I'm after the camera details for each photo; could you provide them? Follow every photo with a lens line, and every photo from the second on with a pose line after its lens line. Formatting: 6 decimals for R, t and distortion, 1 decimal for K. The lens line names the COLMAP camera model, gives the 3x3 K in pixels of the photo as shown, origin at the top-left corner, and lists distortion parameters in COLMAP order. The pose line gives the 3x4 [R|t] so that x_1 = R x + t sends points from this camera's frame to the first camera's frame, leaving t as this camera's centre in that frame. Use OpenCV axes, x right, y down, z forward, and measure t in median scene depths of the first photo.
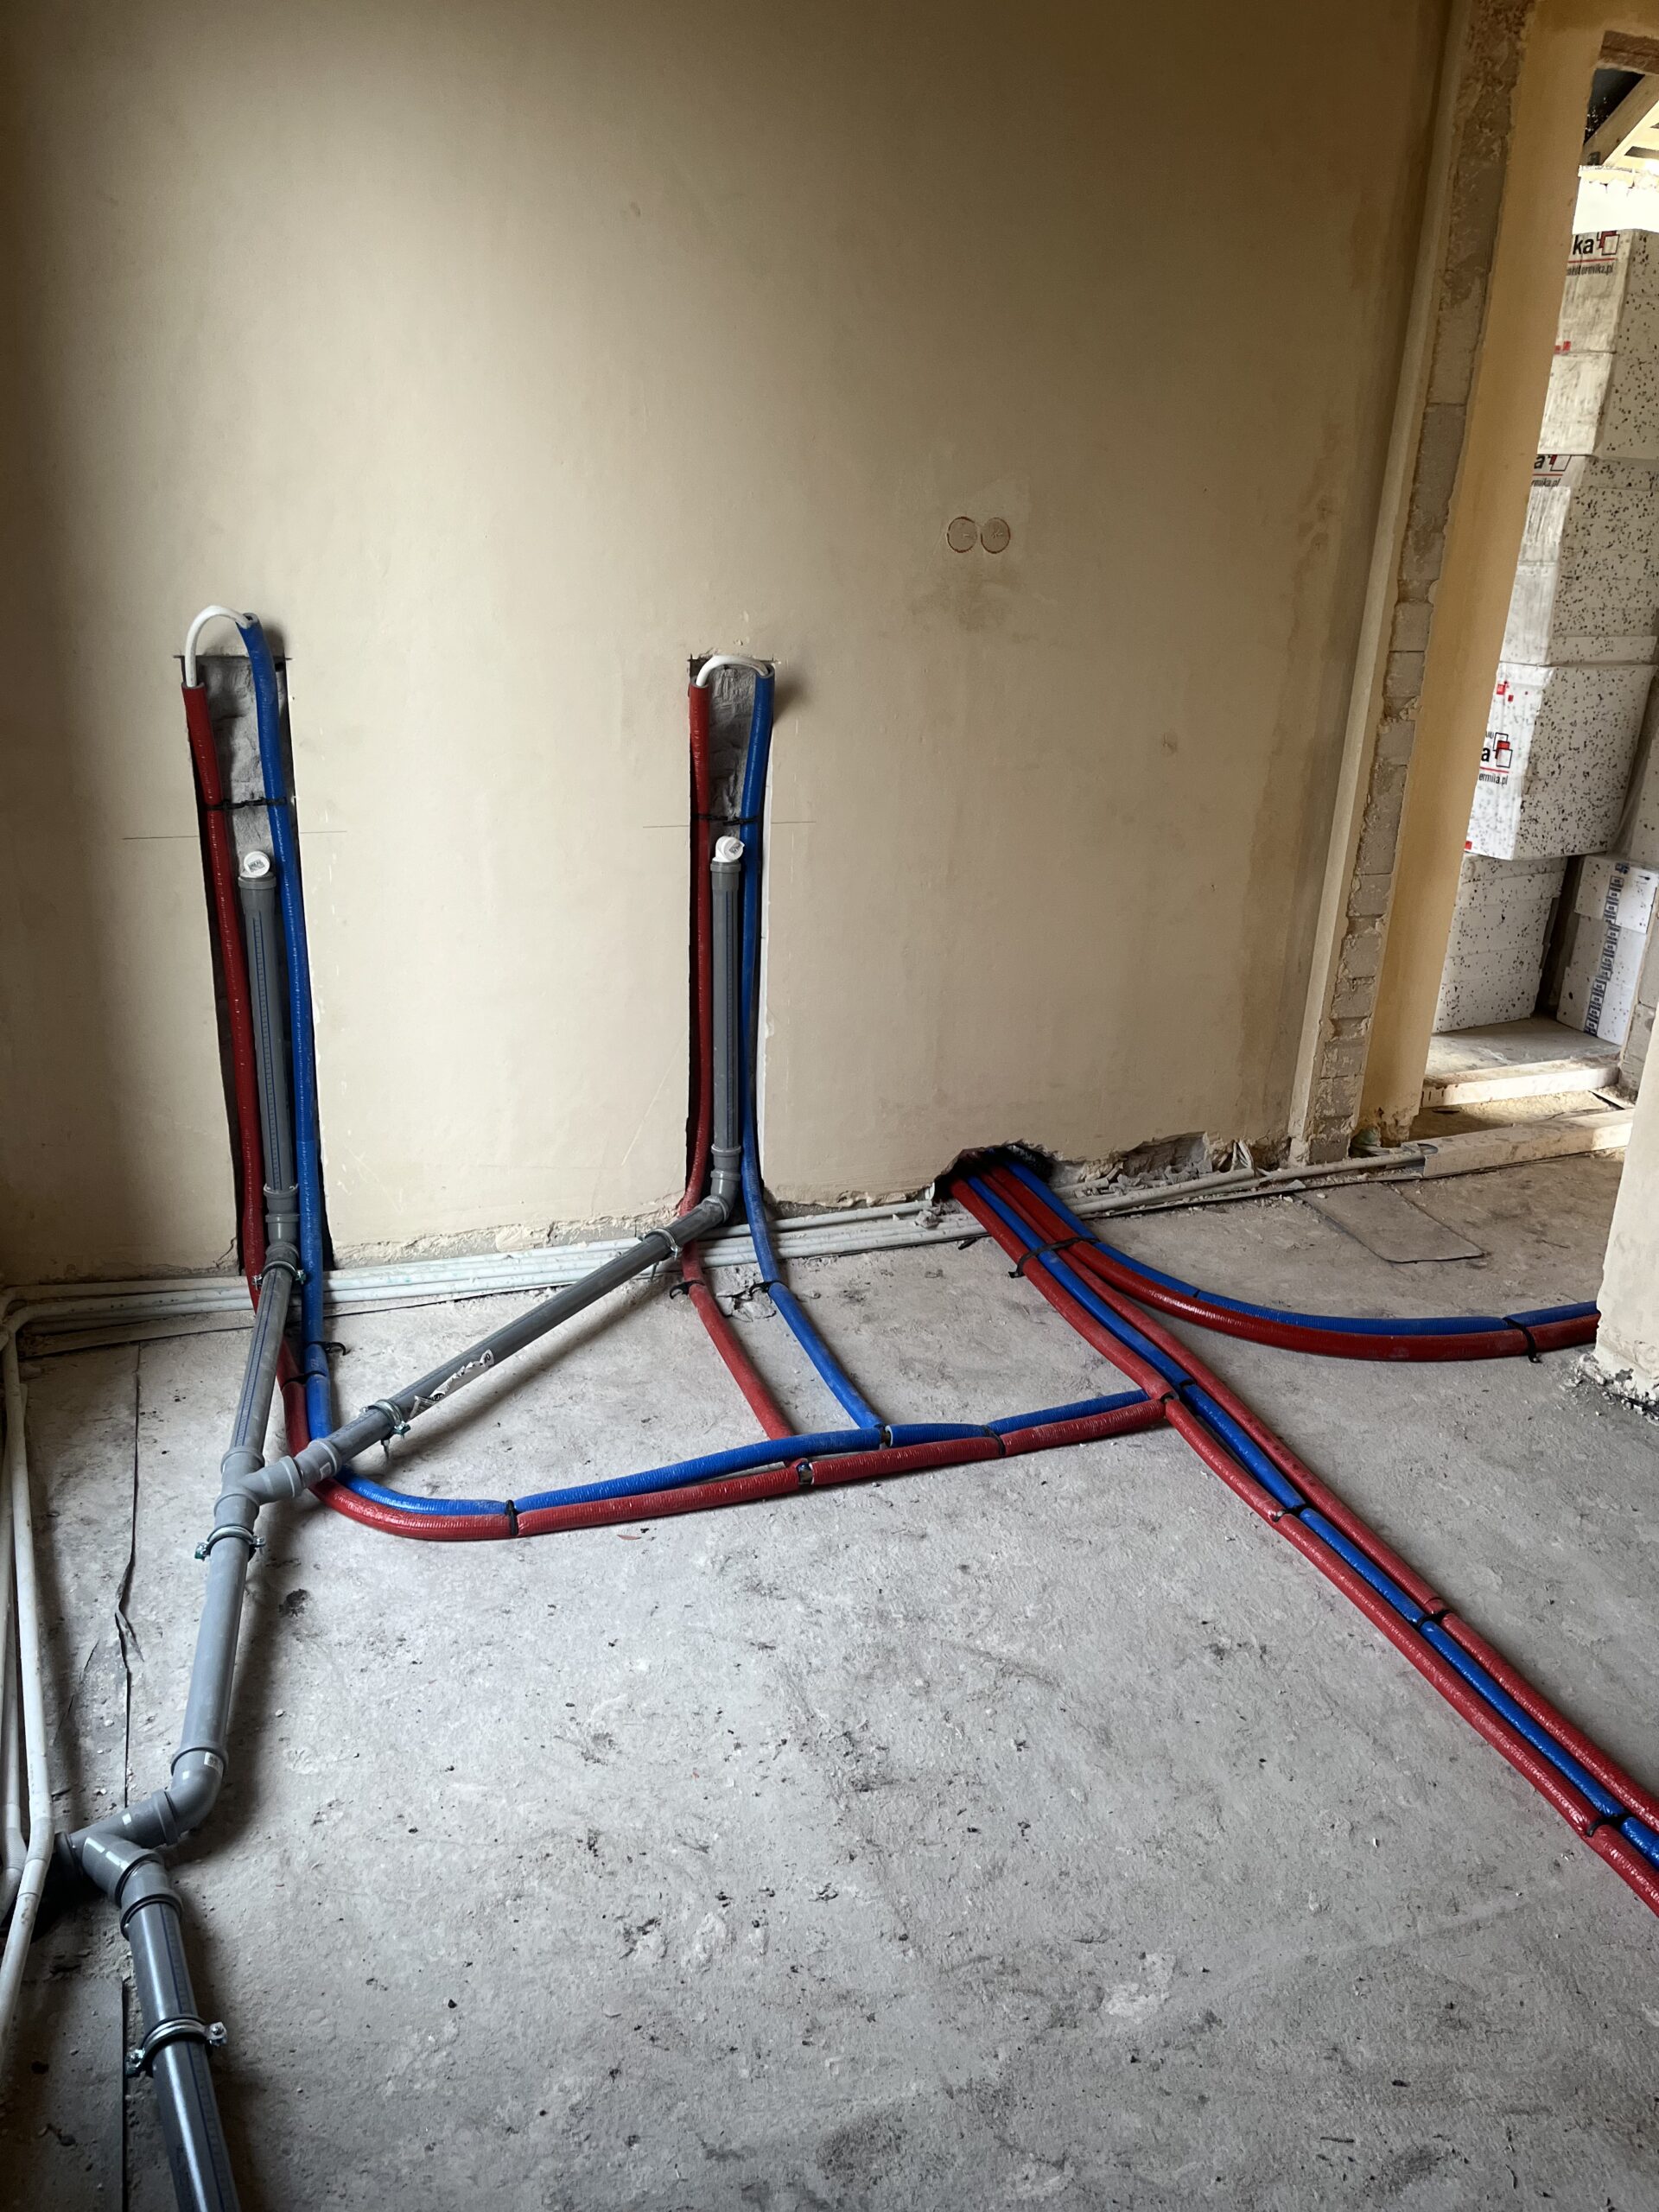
lens RADIAL K [[1663.6, 0, 843.8], [0, 1663.6, 1108.5], [0, 0, 1]] dist [0.057850, -0.077489]
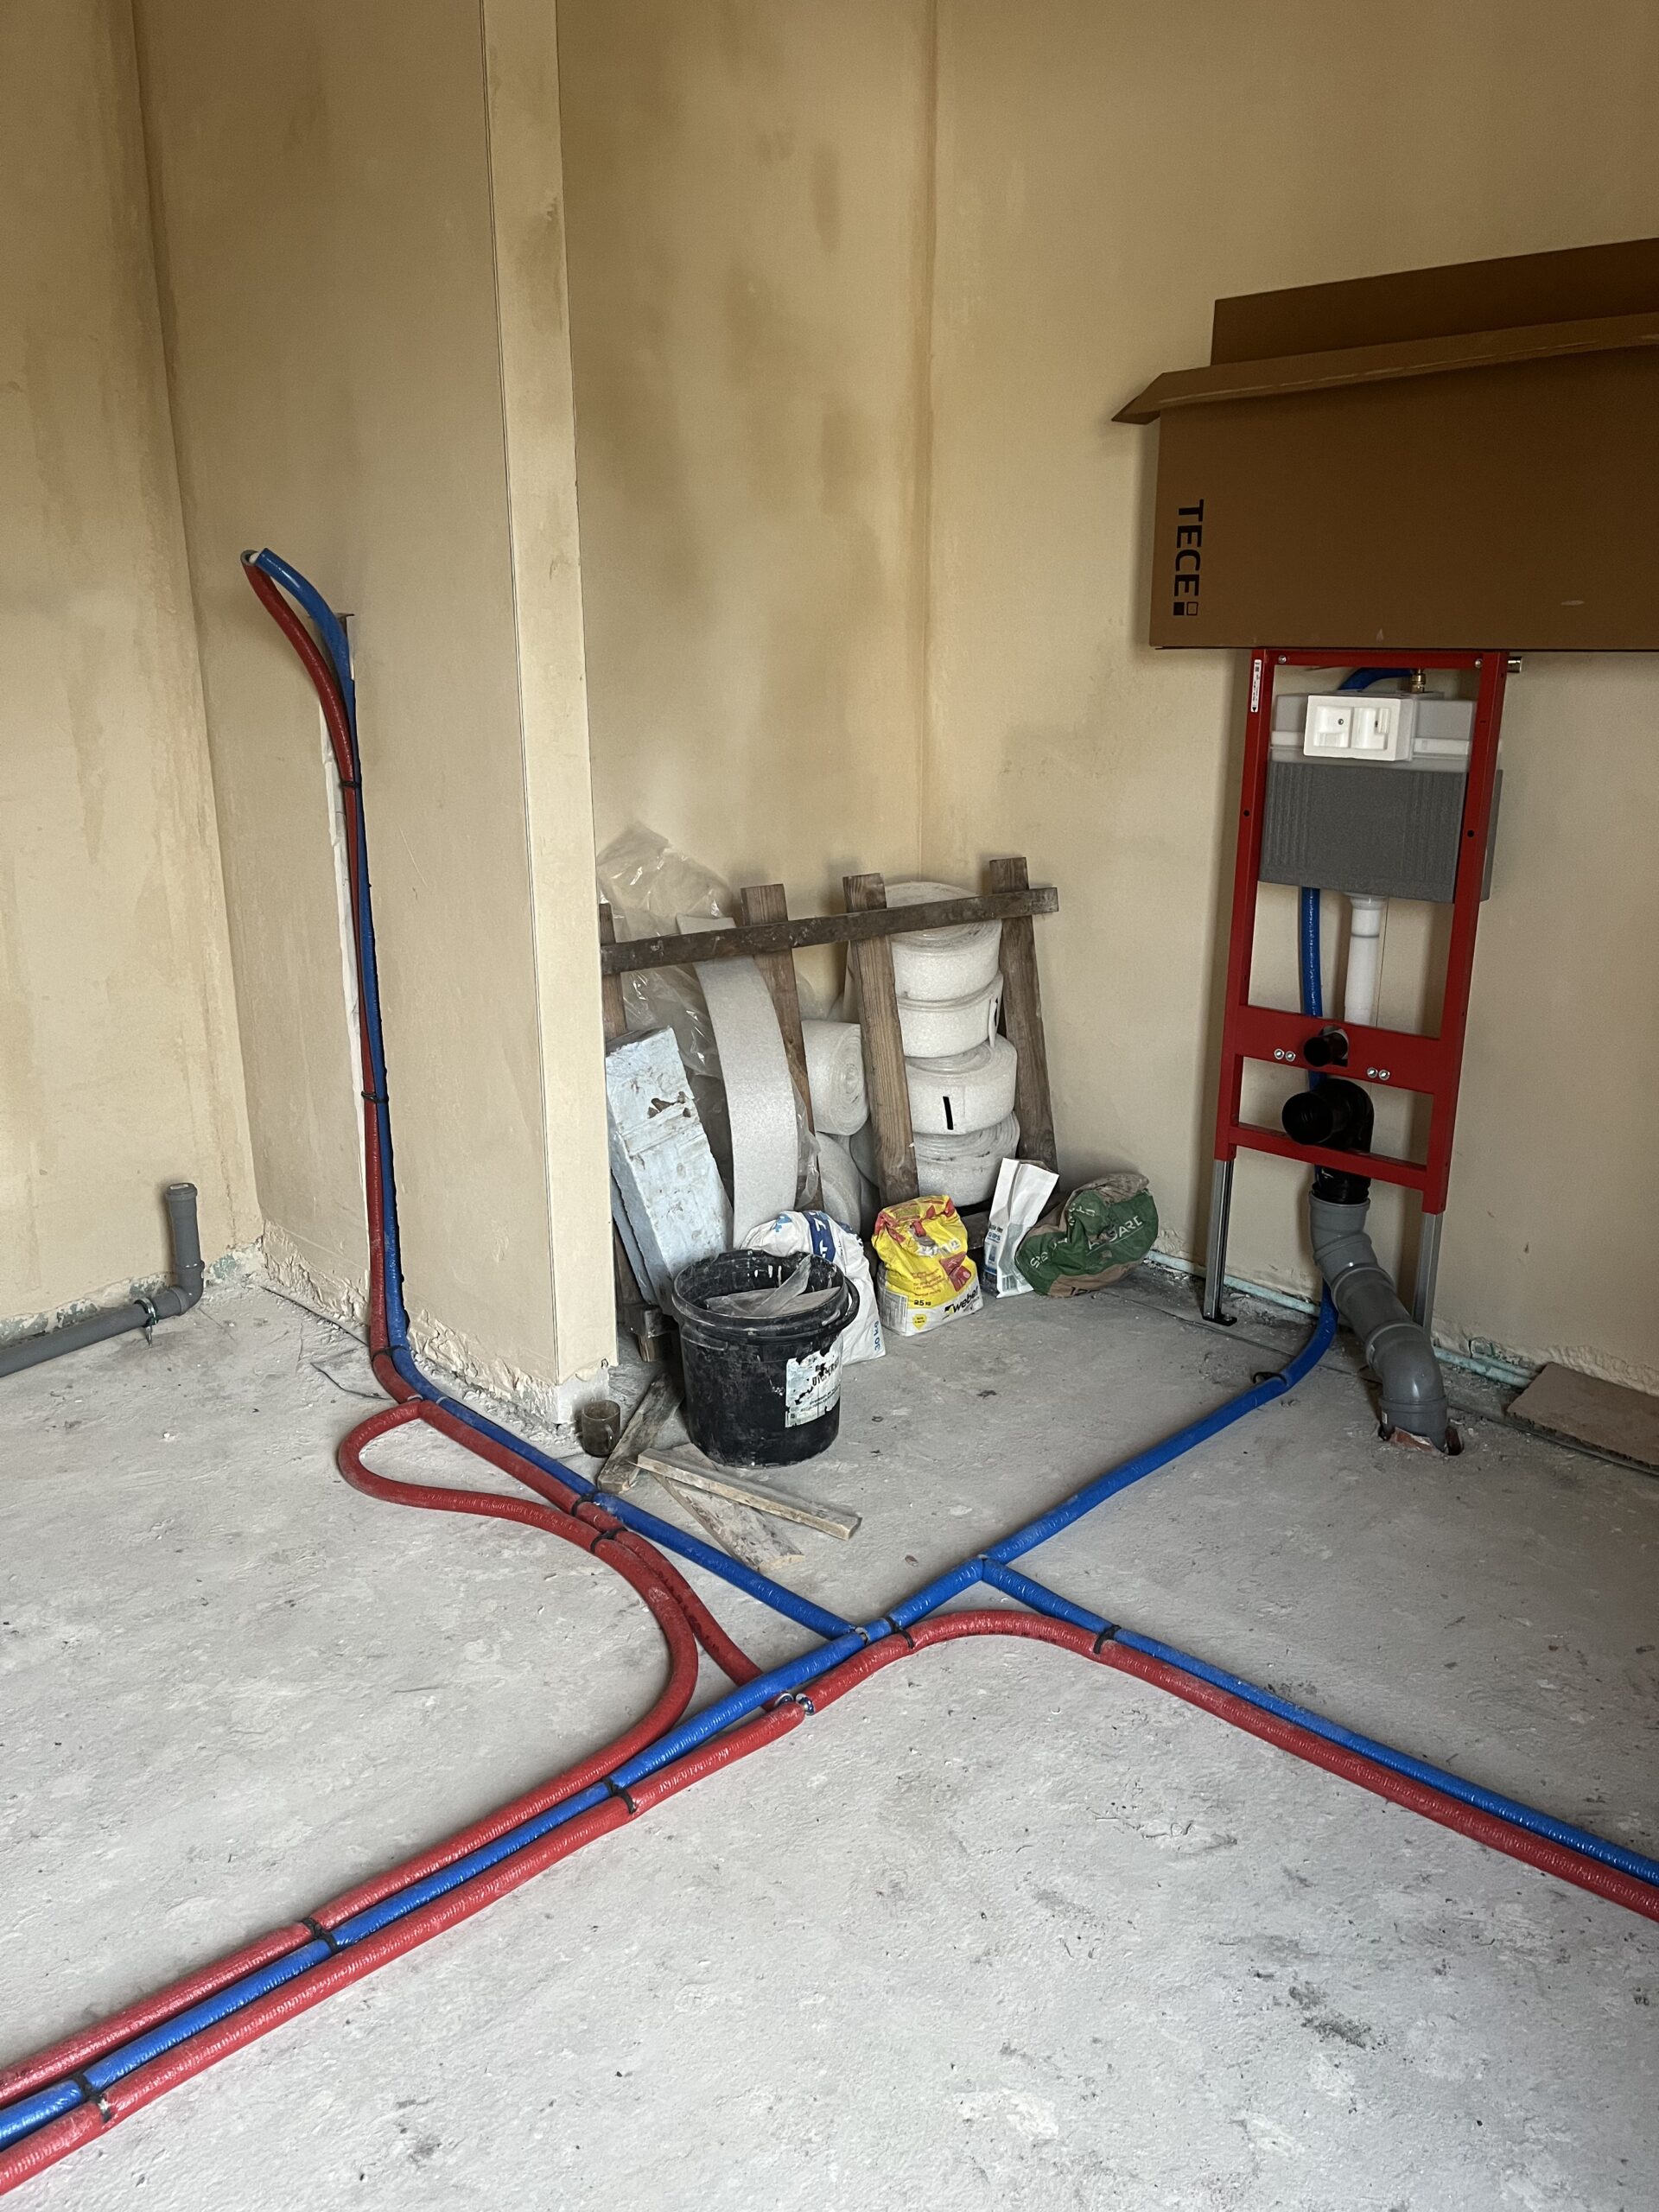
lens RADIAL K [[1663.6, 0, 835.2], [0, 1663.6, 1101.1], [0, 0, 1]] dist [0.057850, -0.077489]
pose [[-0.410954, -0.292611, 0.863421, -0.373228], [0.303494, 0.849159, 0.432228, -0.349409], [-0.859656, 0.439668, -0.260160, 0.905925]]
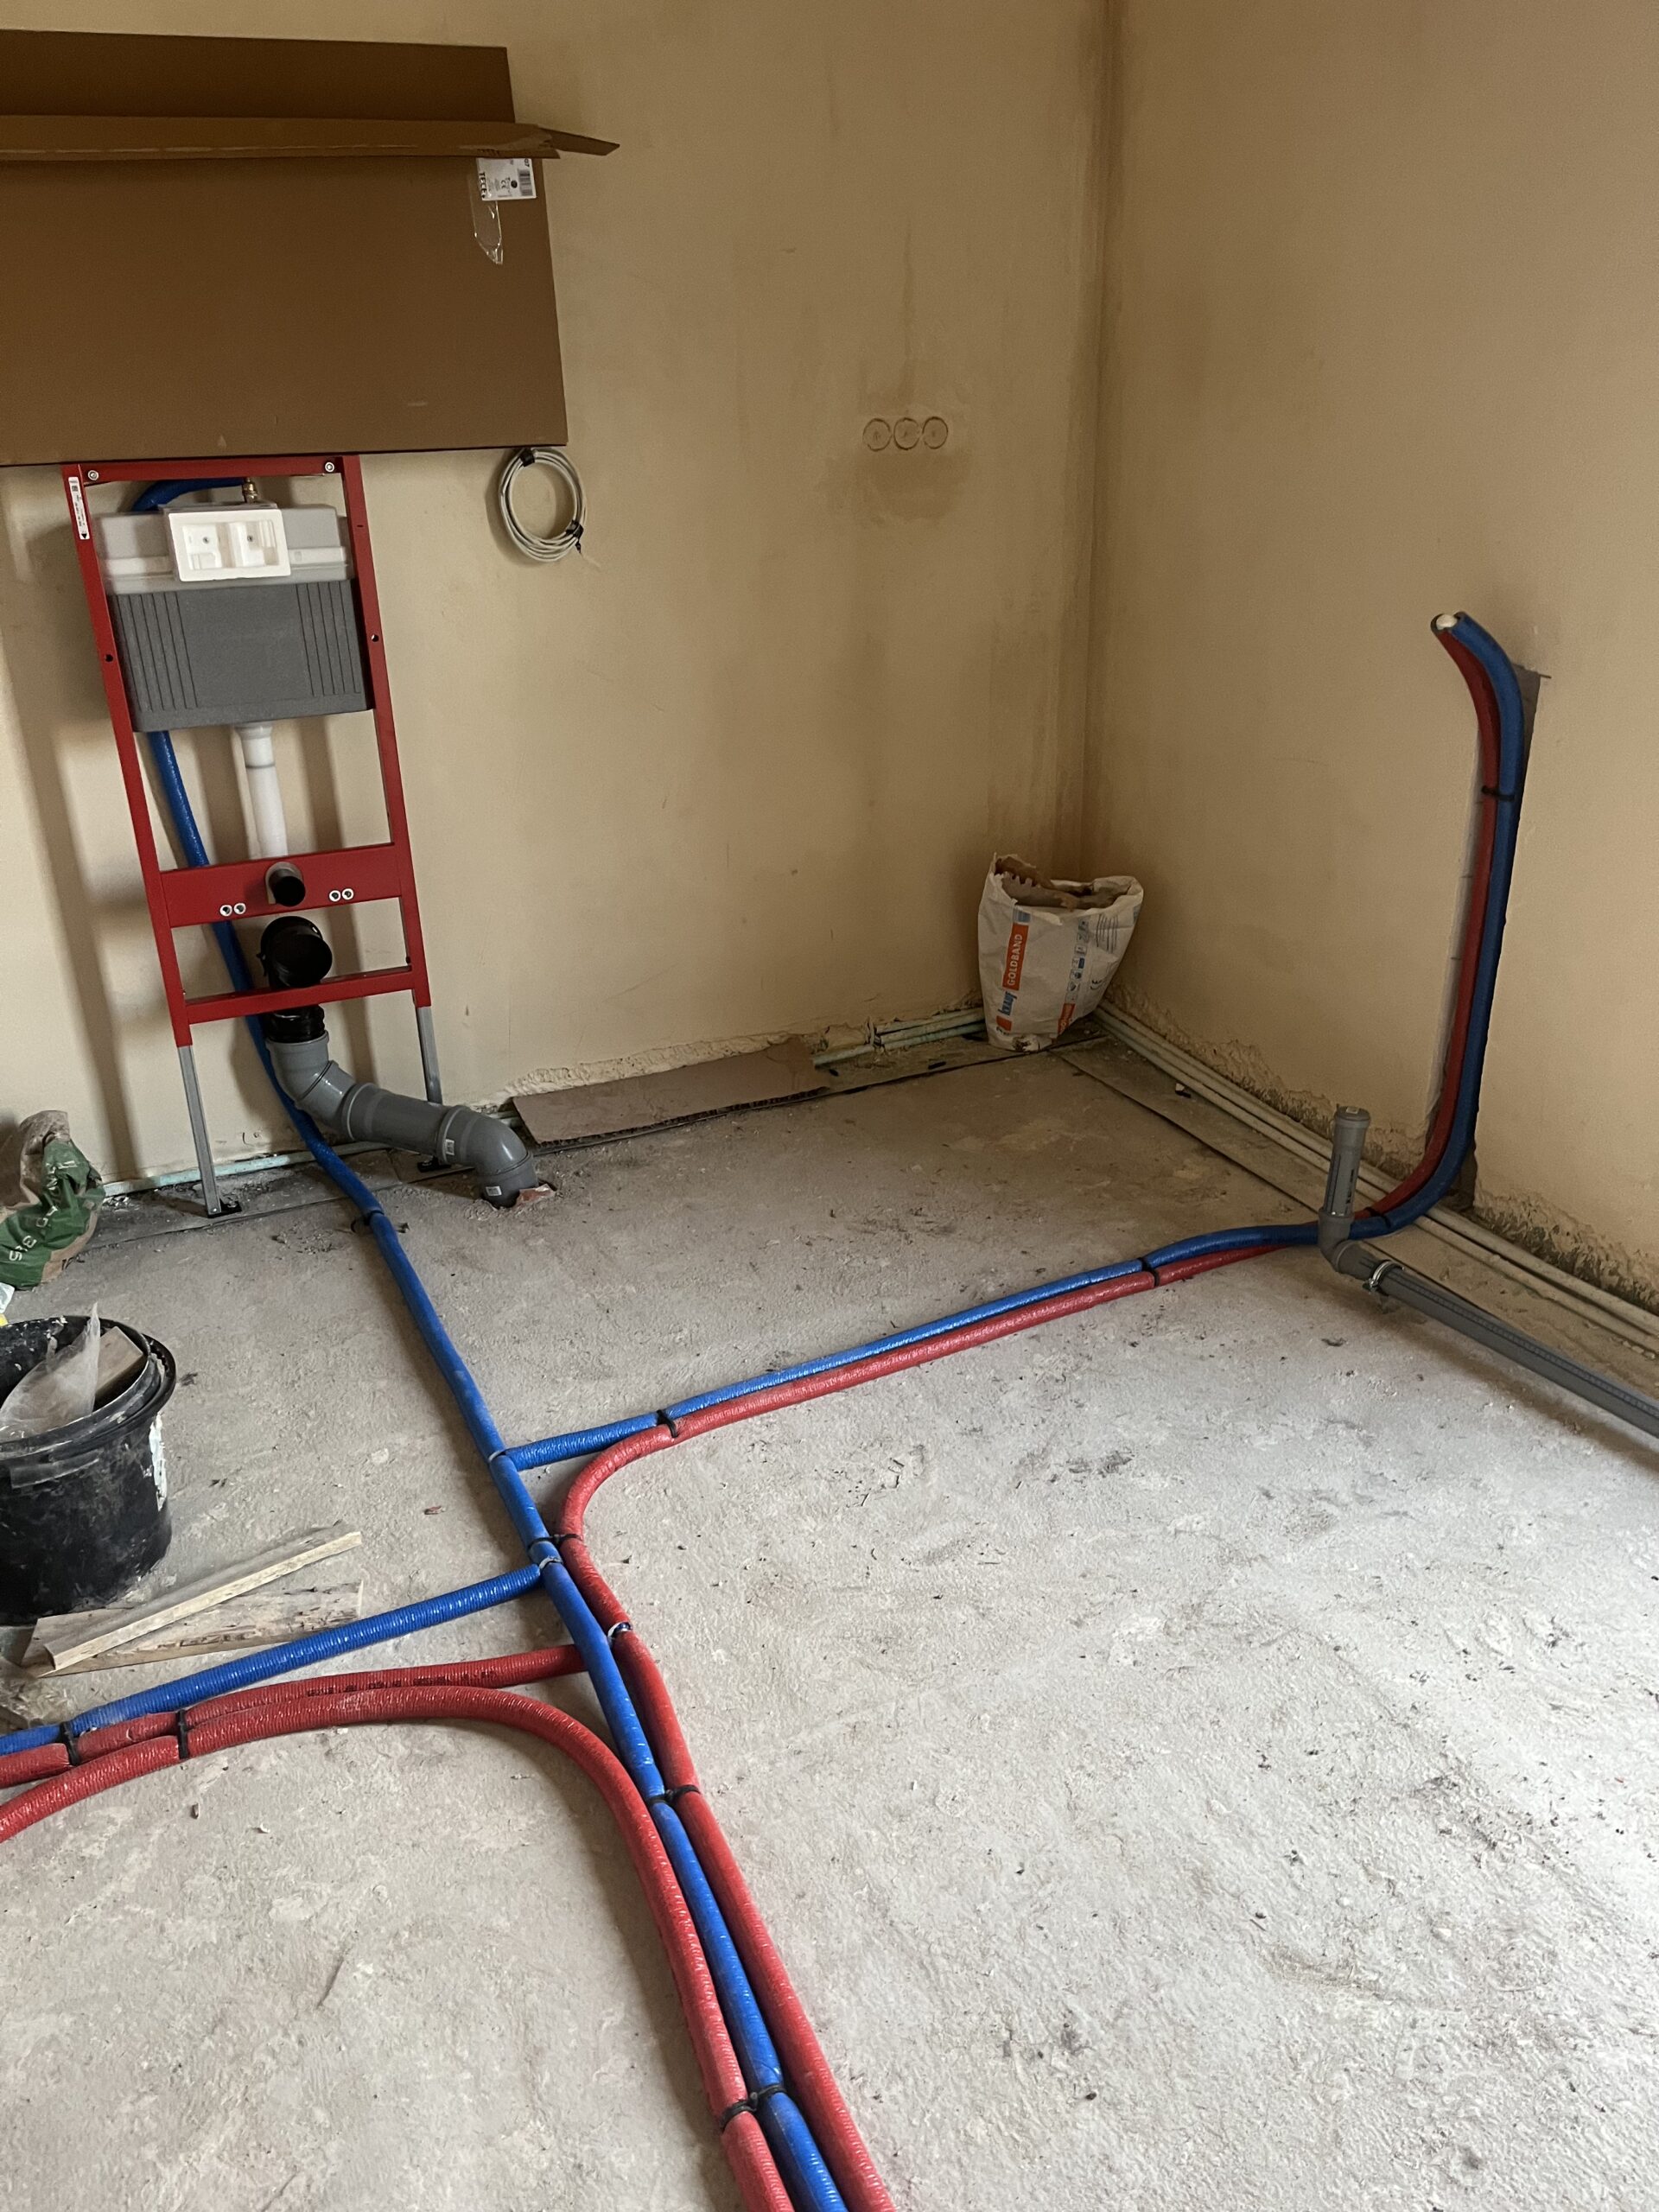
lens RADIAL K [[1663.6, 0, 837.8], [0, 1663.6, 1120.9], [0, 0, 1]] dist [0.057850, -0.077489]
pose [[-0.997014, 0.018363, -0.075008, 0.399986], [-0.039017, 0.718438, 0.694496, -0.493462], [0.066642, 0.695349, -0.715576, 1.337654]]
